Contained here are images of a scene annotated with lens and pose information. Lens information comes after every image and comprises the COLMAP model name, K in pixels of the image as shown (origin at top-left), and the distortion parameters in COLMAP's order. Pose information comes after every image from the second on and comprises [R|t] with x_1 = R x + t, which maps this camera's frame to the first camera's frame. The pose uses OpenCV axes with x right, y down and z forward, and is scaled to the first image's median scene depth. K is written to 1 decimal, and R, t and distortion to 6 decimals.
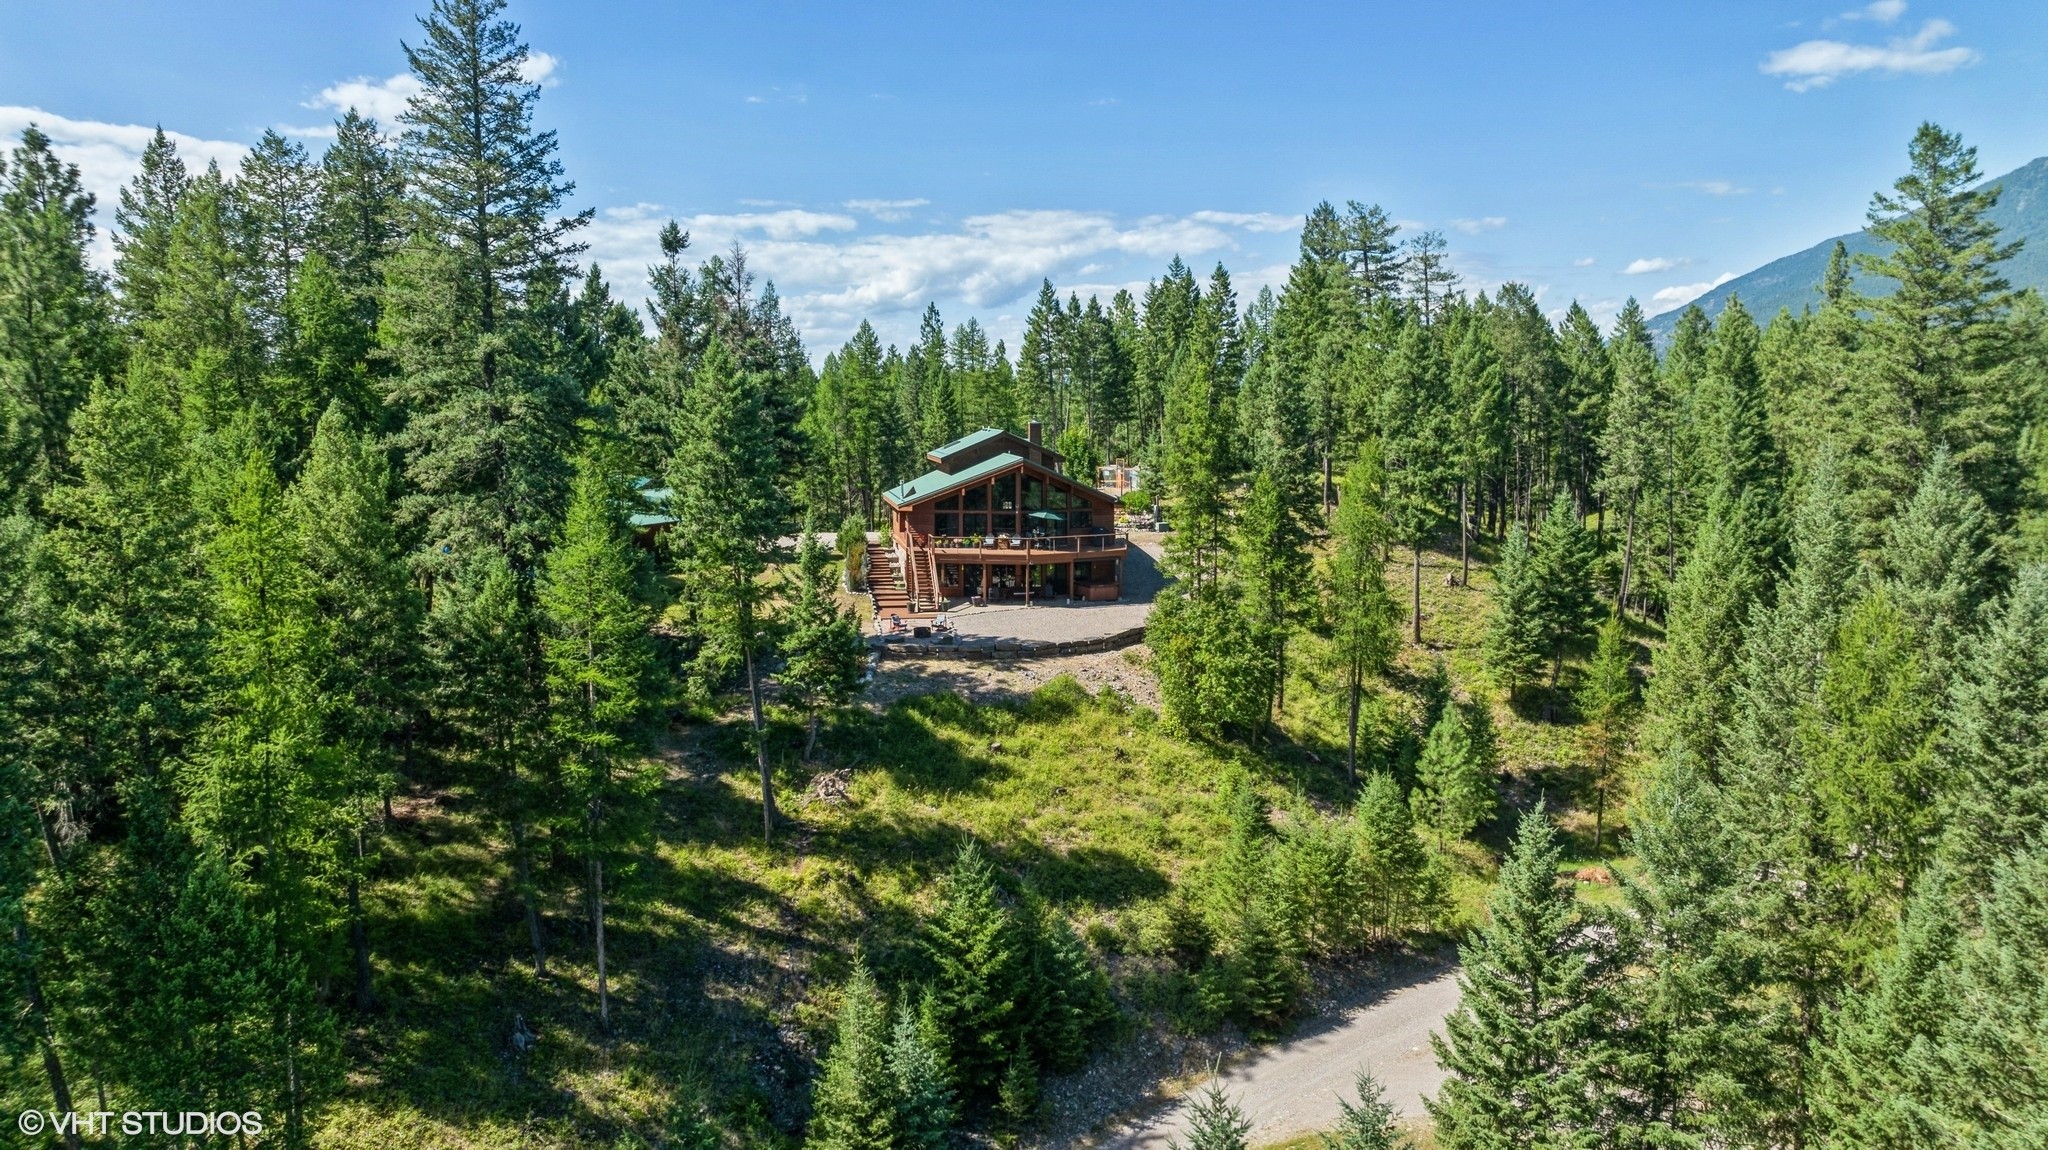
lens RADIAL K [[1445.8, 0, 1028.7], [0, 1445.8, 588.9], [0, 0, 1]] dist [-0.031985, 0.040723]
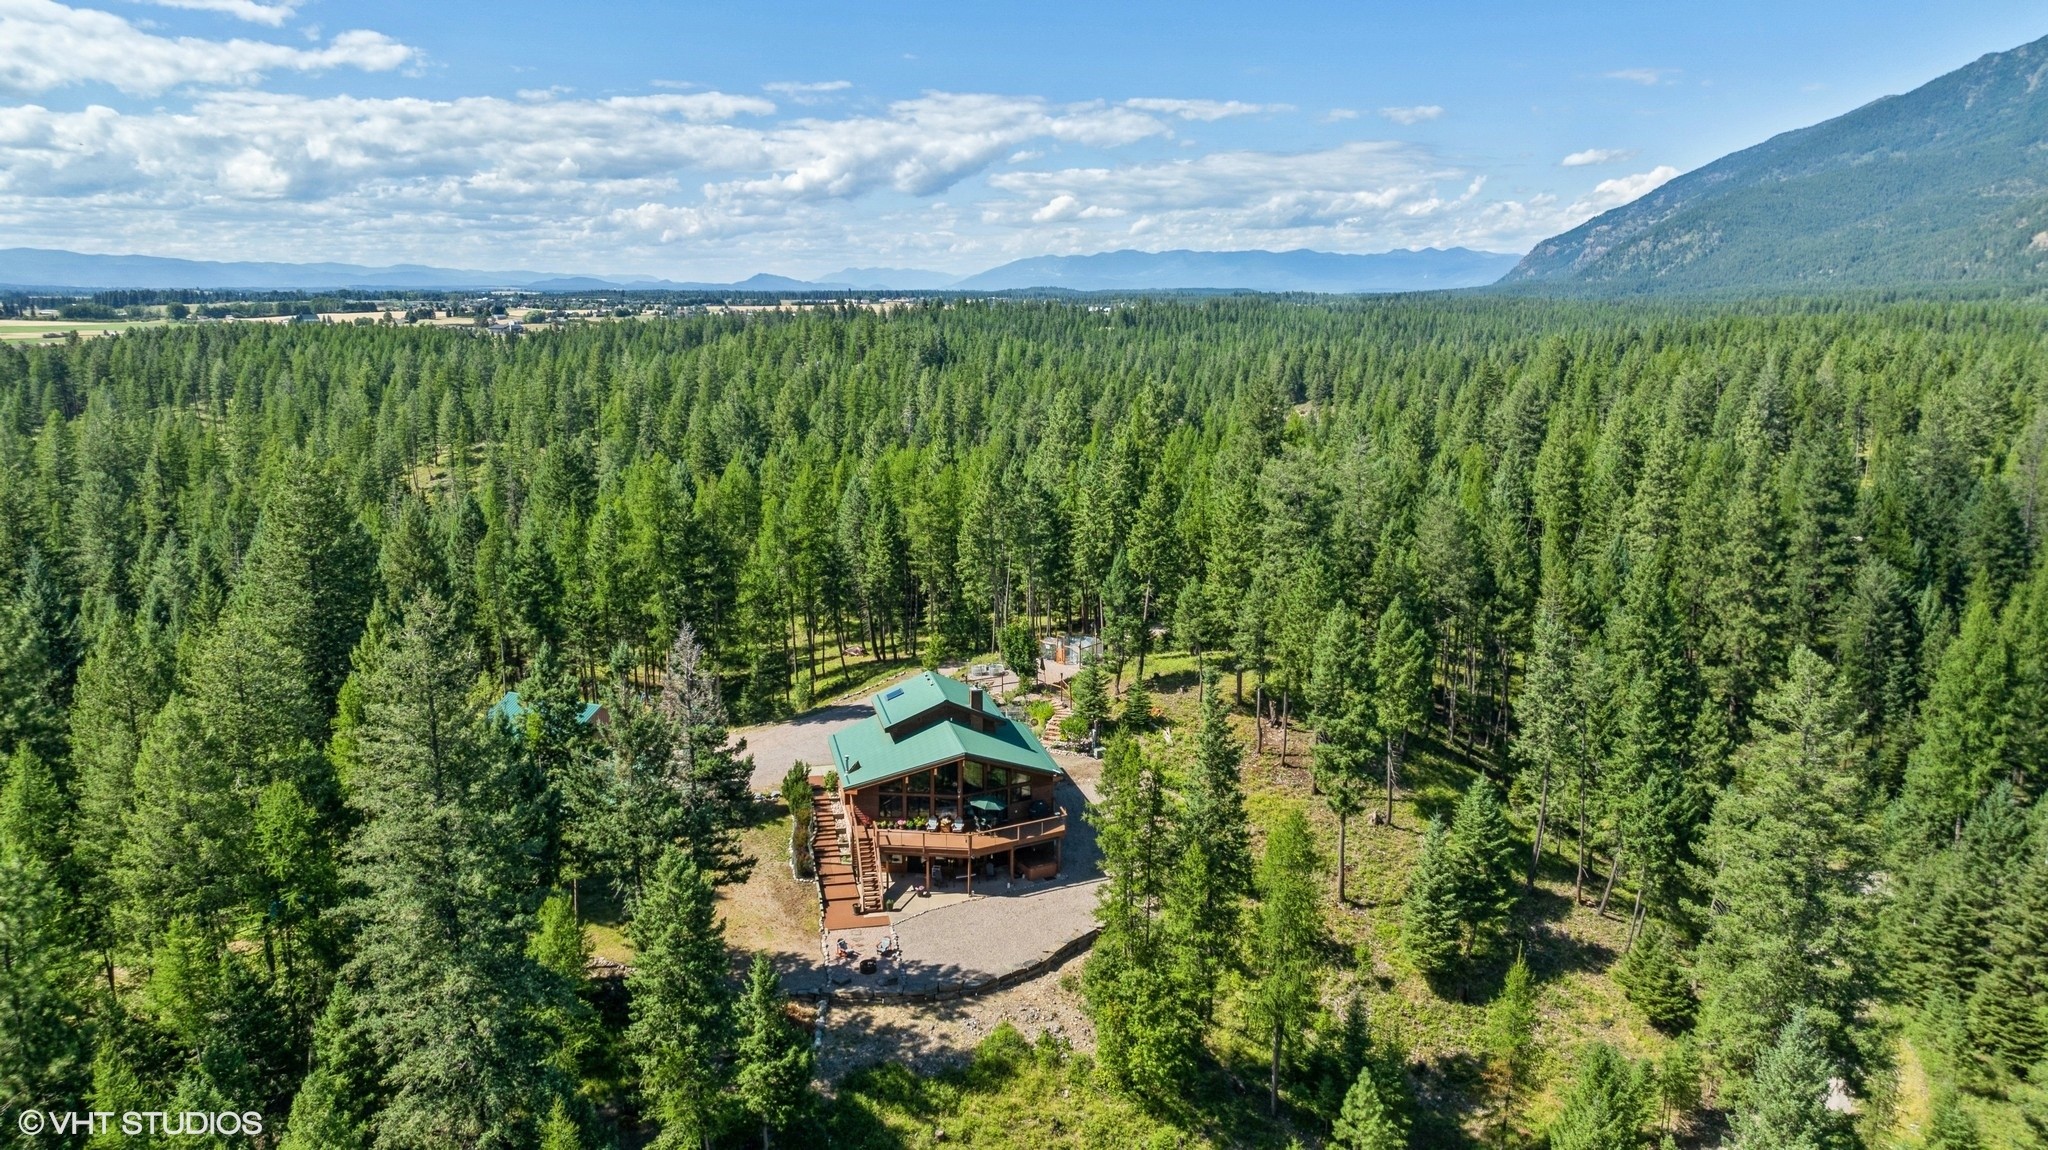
lens RADIAL K [[1445.8, 0, 1024.7], [0, 1445.8, 572.5], [0, 0, 1]] dist [-0.031985, 0.040723]
pose [[0.999334, -0.000913, 0.036491, 0.001354], [-0.001189, 0.998343, 0.057535, -0.279025], [-0.036484, -0.057540, 0.997676, -0.025060]]
